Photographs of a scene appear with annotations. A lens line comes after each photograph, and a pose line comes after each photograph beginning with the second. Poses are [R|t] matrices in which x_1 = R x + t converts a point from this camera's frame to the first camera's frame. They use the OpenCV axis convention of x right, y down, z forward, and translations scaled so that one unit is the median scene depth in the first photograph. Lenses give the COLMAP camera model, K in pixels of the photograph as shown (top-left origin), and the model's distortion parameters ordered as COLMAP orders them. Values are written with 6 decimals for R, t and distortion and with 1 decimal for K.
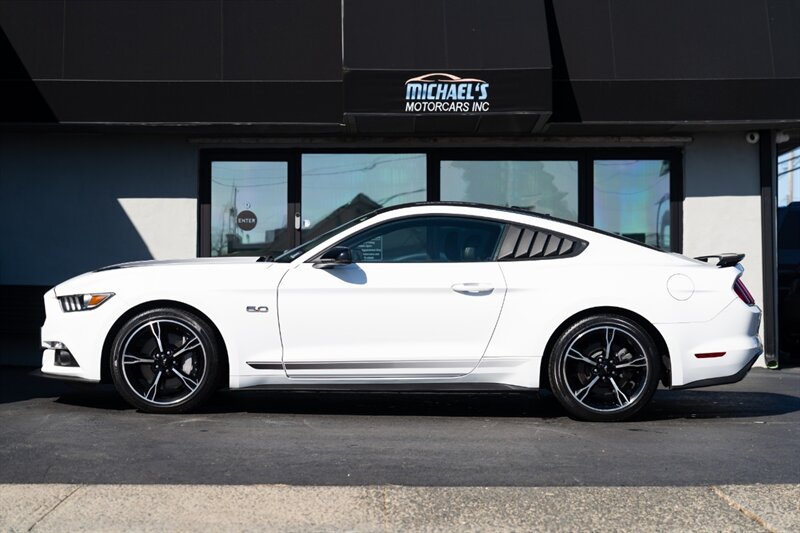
lens RADIAL K [[1635.5, 0, 403.7], [0, 1635.5, 268.9], [0, 0, 1]] dist [0.052706, 0.000000]
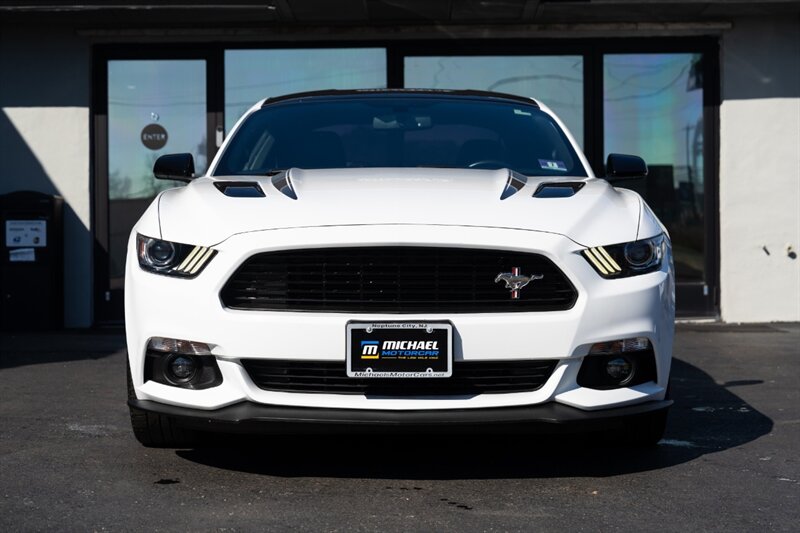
lens RADIAL K [[1635.5, 0, 402.1], [0, 1635.5, 273.8], [0, 0, 1]] dist [0.052706, 0.000000]
pose [[0.999811, -0.007291, -0.017999, 0.037439], [0.007908, 0.999375, 0.034467, 0.010130], [0.017736, -0.034603, 0.999244, 0.243747]]
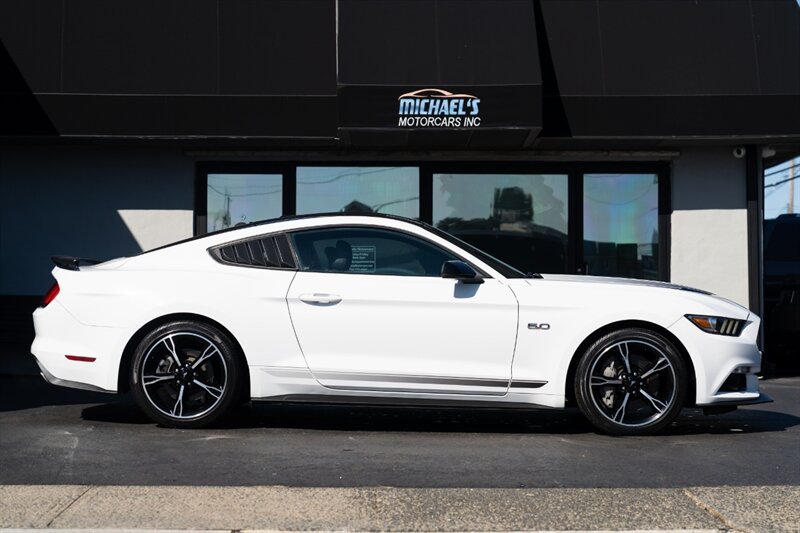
lens RADIAL K [[1635.5, 0, 406.0], [0, 1635.5, 264.2], [0, 0, 1]] dist [0.052706, 0.000000]
pose [[0.999982, 0.002457, 0.005457, 0.000427], [-0.002407, 0.999955, -0.009126, -0.000870], [-0.005479, 0.009113, 0.999943, -0.018513]]
